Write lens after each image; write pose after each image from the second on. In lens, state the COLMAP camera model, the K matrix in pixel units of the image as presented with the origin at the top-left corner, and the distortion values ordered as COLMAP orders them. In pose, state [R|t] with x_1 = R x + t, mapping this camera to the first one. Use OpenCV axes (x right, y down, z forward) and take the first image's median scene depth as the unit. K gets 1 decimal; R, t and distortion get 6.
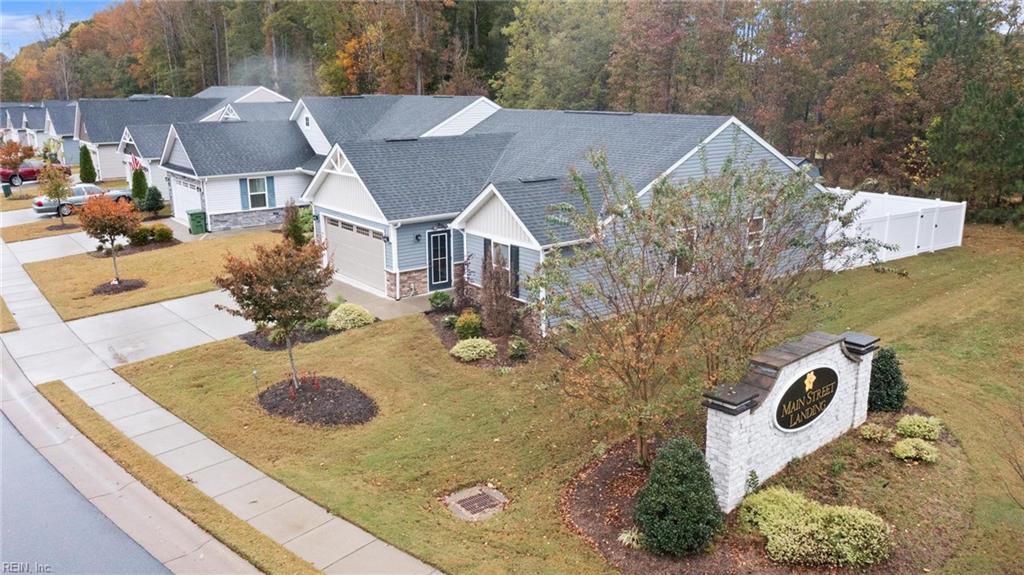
lens RADIAL K [[801.5, 0, 512.0], [0, 801.5, 287.5], [0, 0, 1]] dist [-0.004202, -0.001757]
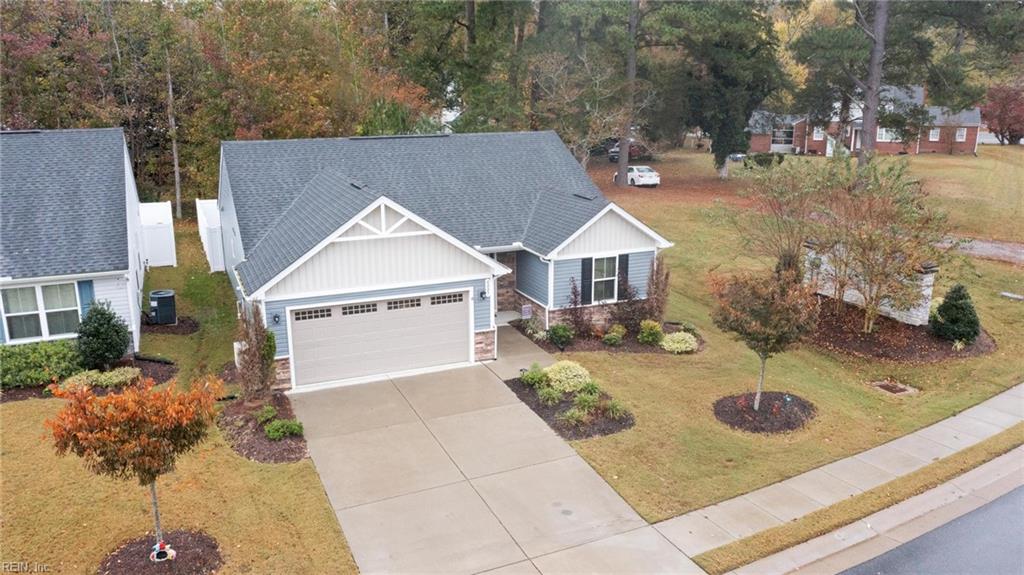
lens RADIAL K [[801.5, 0, 512.0], [0, 801.5, 287.5], [0, 0, 1]] dist [-0.004202, -0.001757]
pose [[0.241597, -0.234060, 0.941725, -0.923902], [0.244592, 0.953828, 0.174318, -0.202871], [-0.939045, 0.188223, 0.287691, 0.701106]]
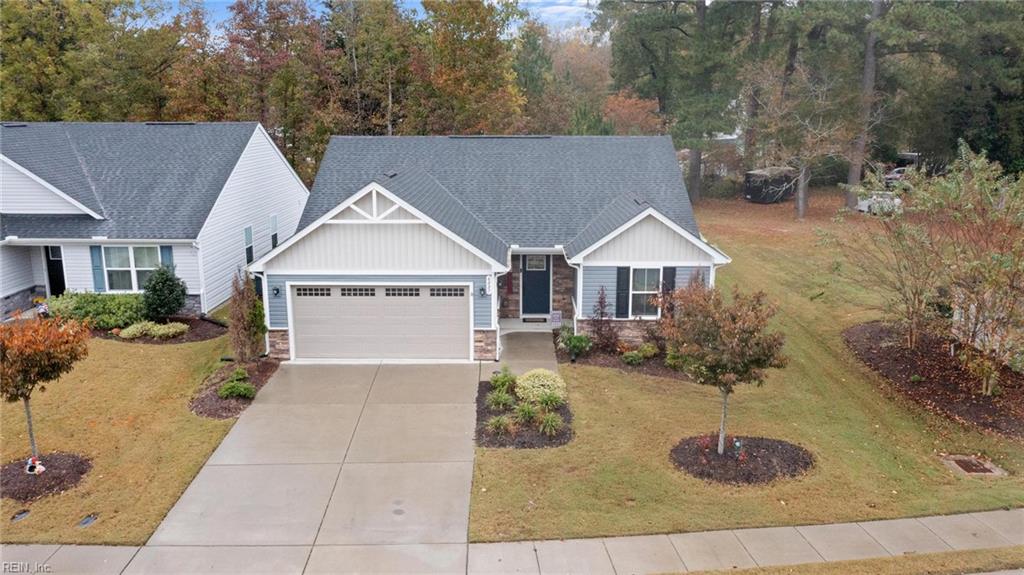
lens RADIAL K [[801.5, 0, 512.0], [0, 801.5, 287.5], [0, 0, 1]] dist [-0.004202, -0.001757]
pose [[0.609414, -0.163301, 0.775853, -0.756428], [0.191470, 0.979908, 0.055855, -0.101634], [-0.769385, 0.114514, 0.628437, 0.441358]]
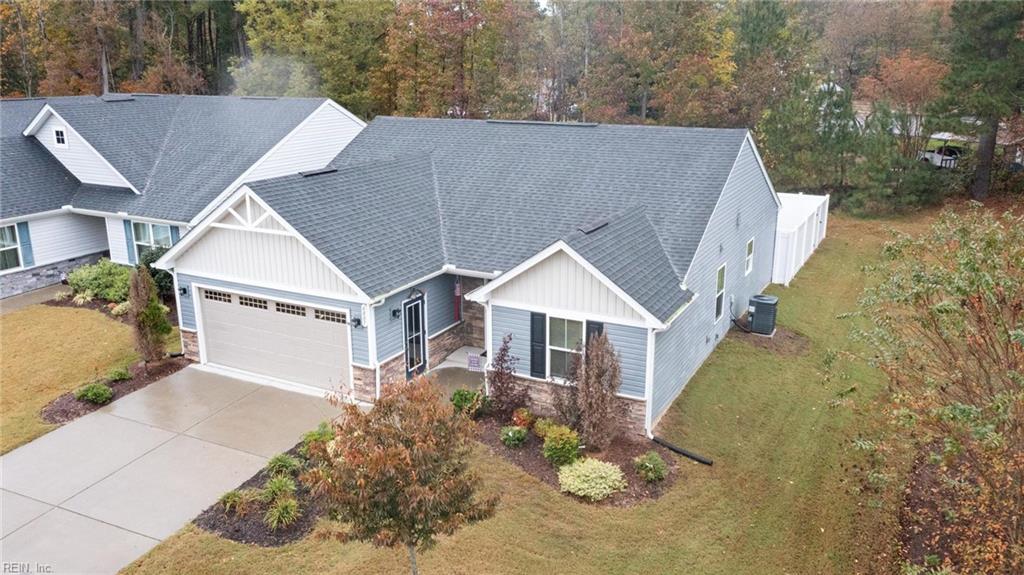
lens RADIAL K [[808.6, 0, 512.0], [0, 808.6, 287.5], [0, 0, 1]] dist [-0.006349, -0.000481]
pose [[0.904306, -0.114380, 0.411275, -0.310060], [0.103333, 0.993435, 0.049078, -0.107444], [-0.414189, -0.001883, 0.910189, 0.297798]]
